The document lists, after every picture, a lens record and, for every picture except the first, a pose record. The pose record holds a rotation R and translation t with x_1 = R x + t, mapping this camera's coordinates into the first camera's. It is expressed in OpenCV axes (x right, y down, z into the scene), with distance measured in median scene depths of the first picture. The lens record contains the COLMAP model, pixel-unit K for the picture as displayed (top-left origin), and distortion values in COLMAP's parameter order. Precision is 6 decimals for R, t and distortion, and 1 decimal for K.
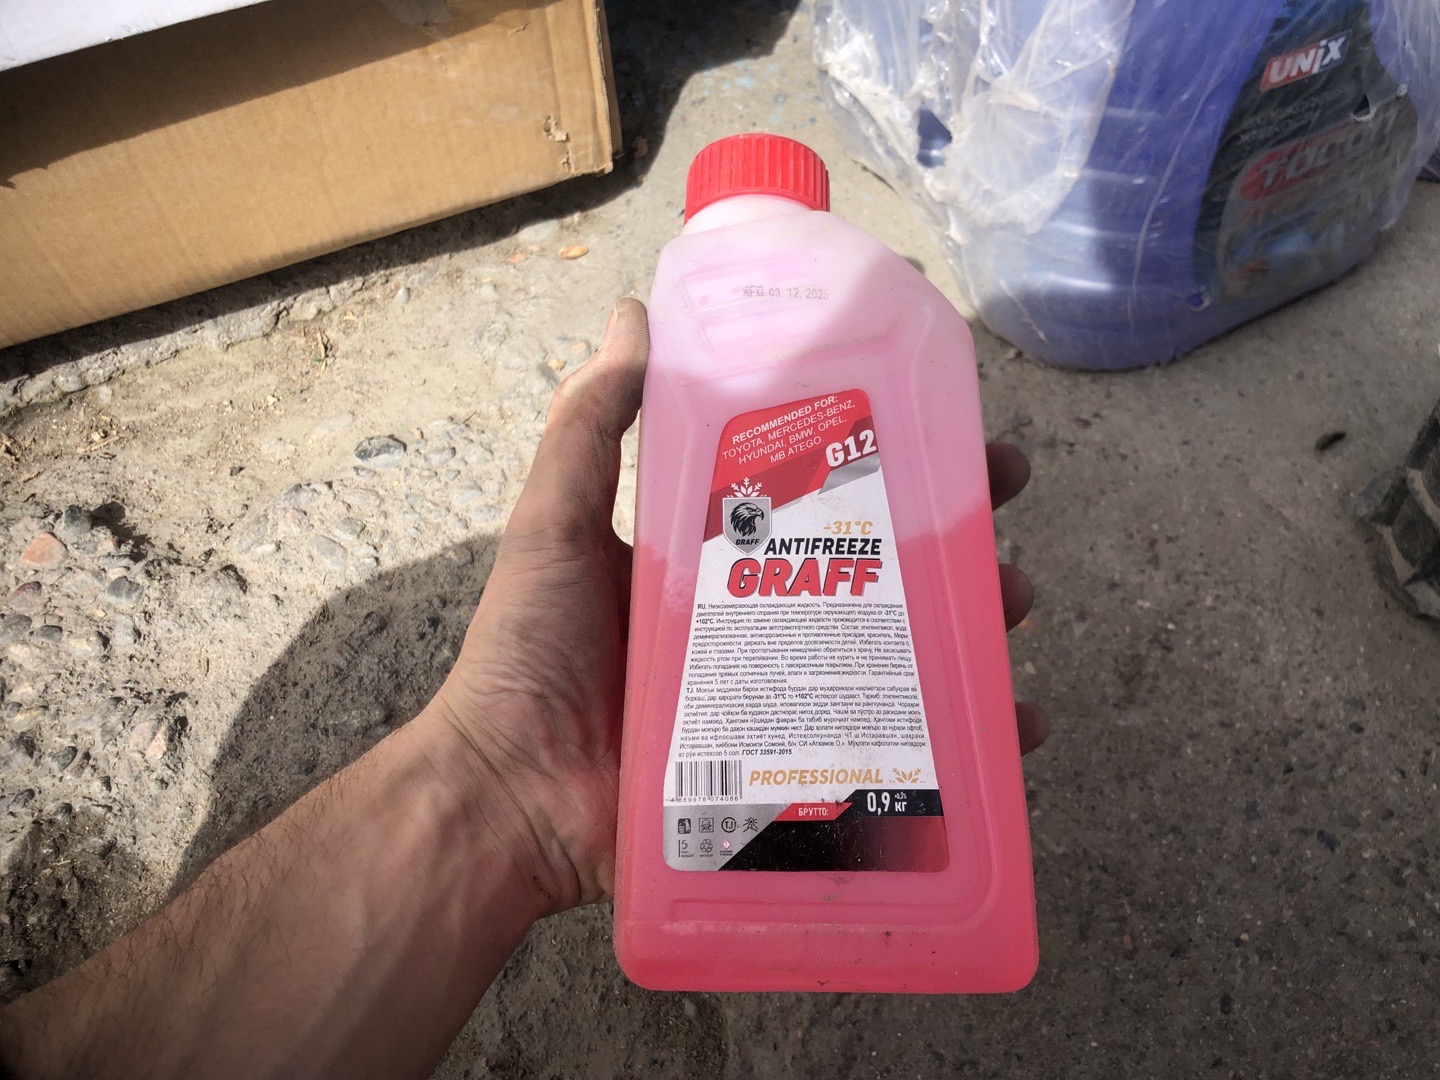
lens RADIAL K [[1201.9, 0, 723.3], [0, 1201.9, 502.0], [0, 0, 1]] dist [-0.028064, 0.070662]
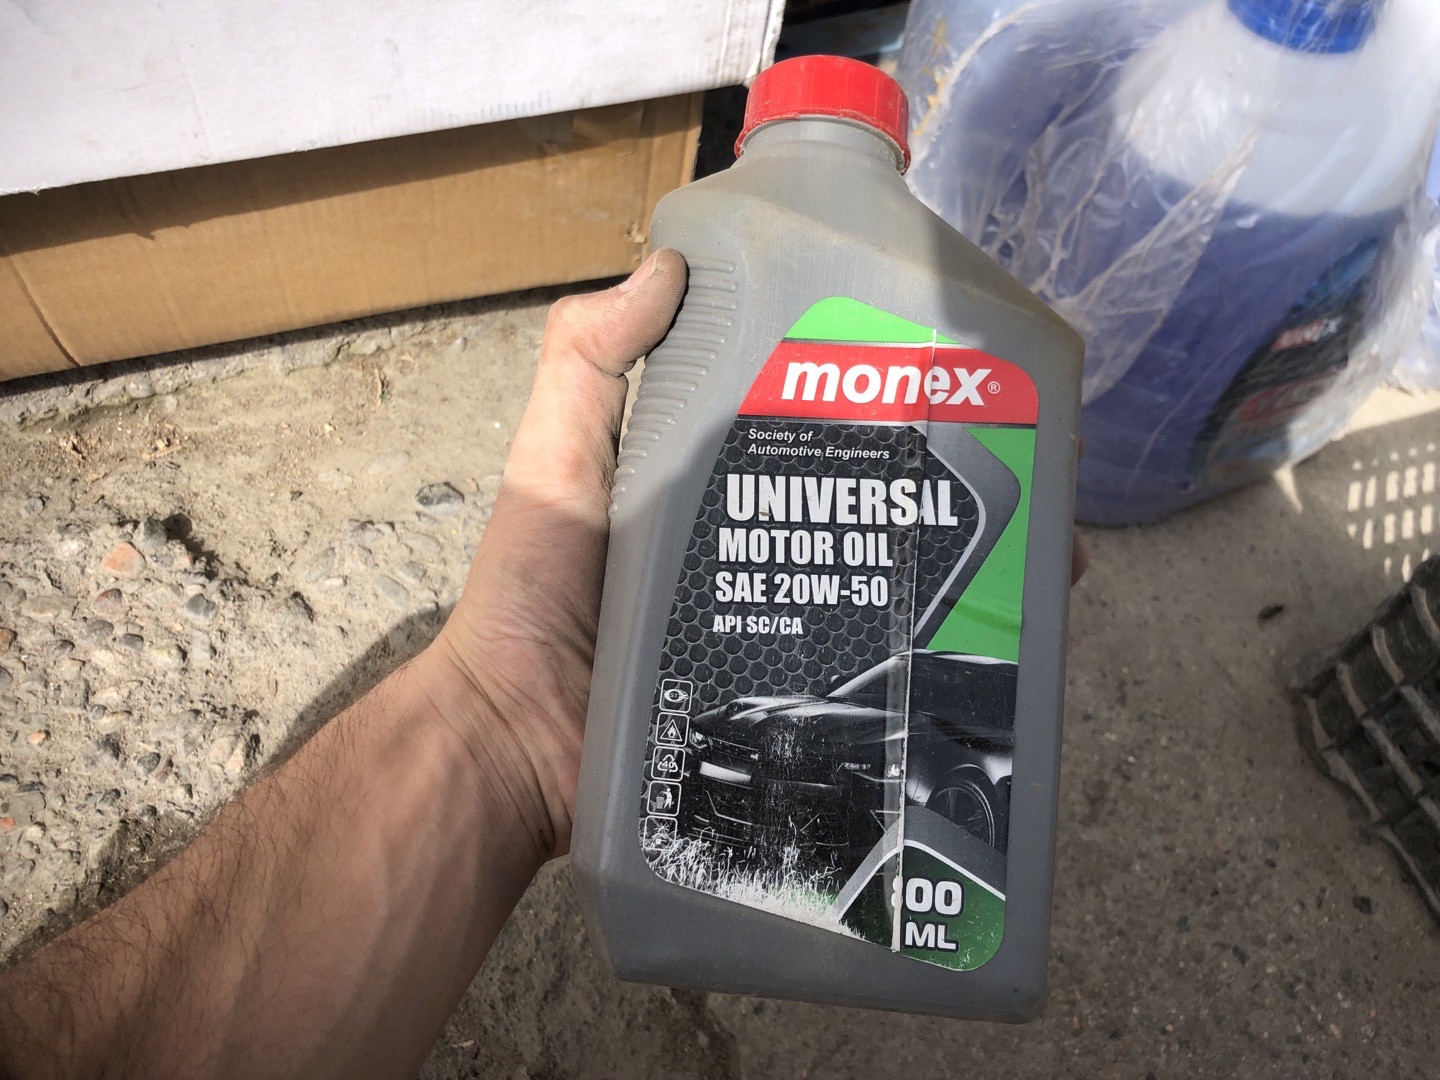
lens RADIAL K [[1173.6, 0, 738.1], [0, 1173.6, 526.2], [0, 0, 1]] dist [-0.027338, 0.071765]
pose [[0.988448, 0.119449, 0.093293, -0.143230], [-0.122716, 0.991986, 0.030086, -0.106092], [-0.088951, -0.041187, 0.995184, -0.118435]]
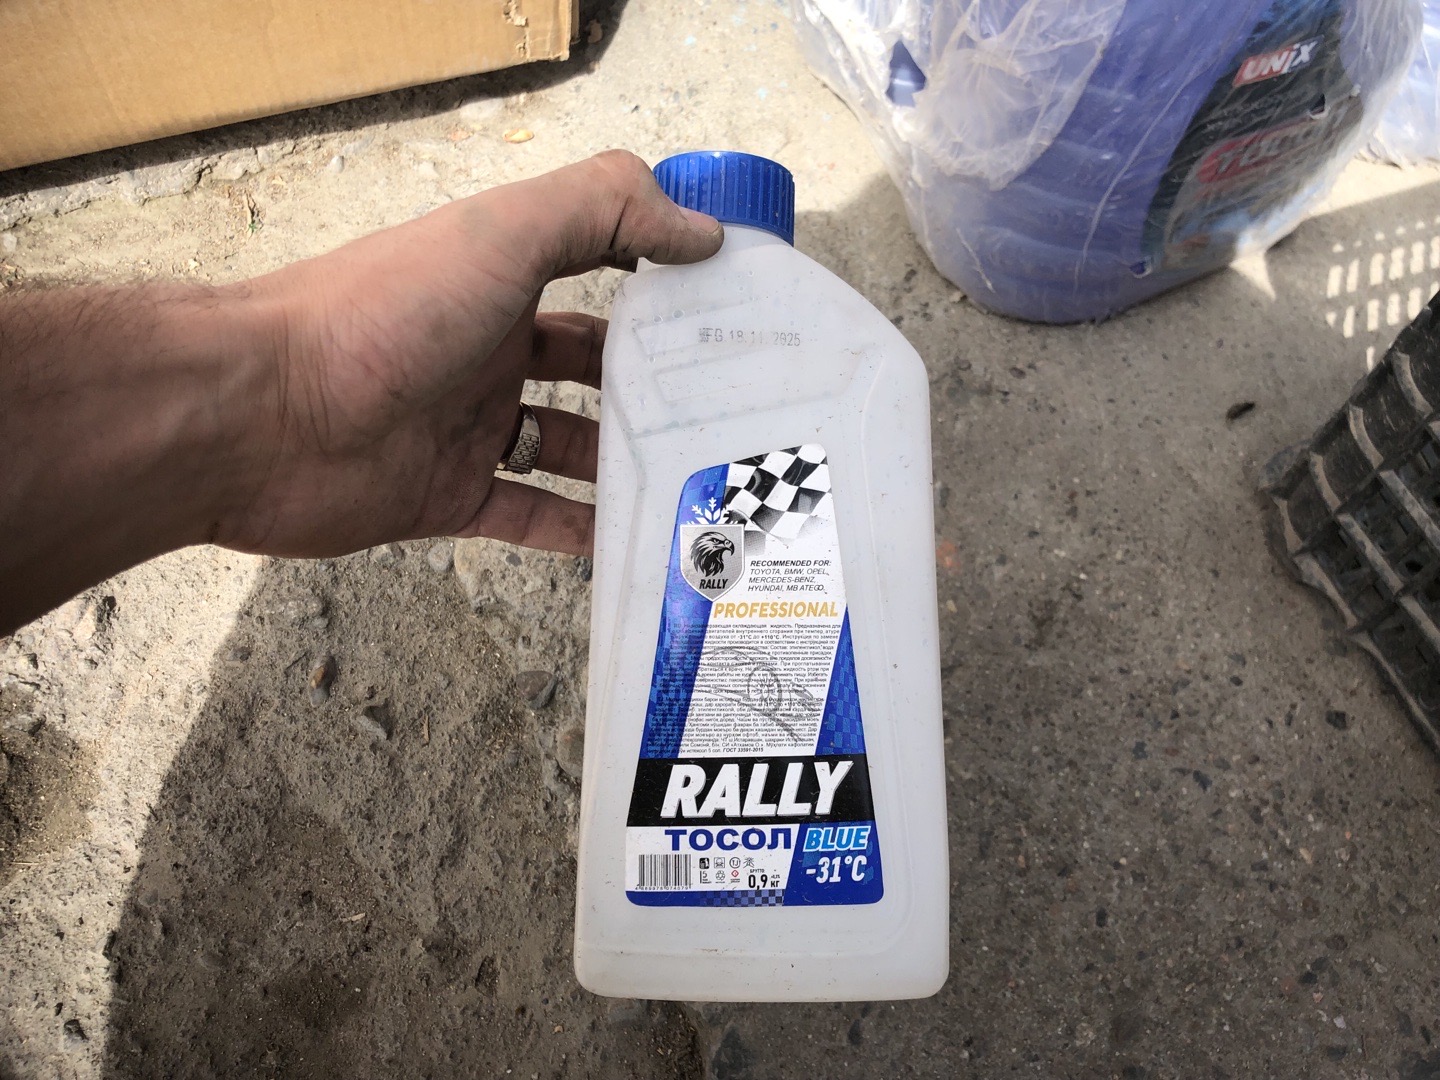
lens RADIAL K [[1192.6, 0, 734.0], [0, 1192.6, 515.2], [0, 0, 1]] dist [-0.001597, 0.024358]
pose [[0.991470, 0.065413, 0.112731, -0.059018], [-0.079174, 0.989335, 0.122263, -0.052653], [-0.103531, -0.130145, 0.986075, -0.021186]]
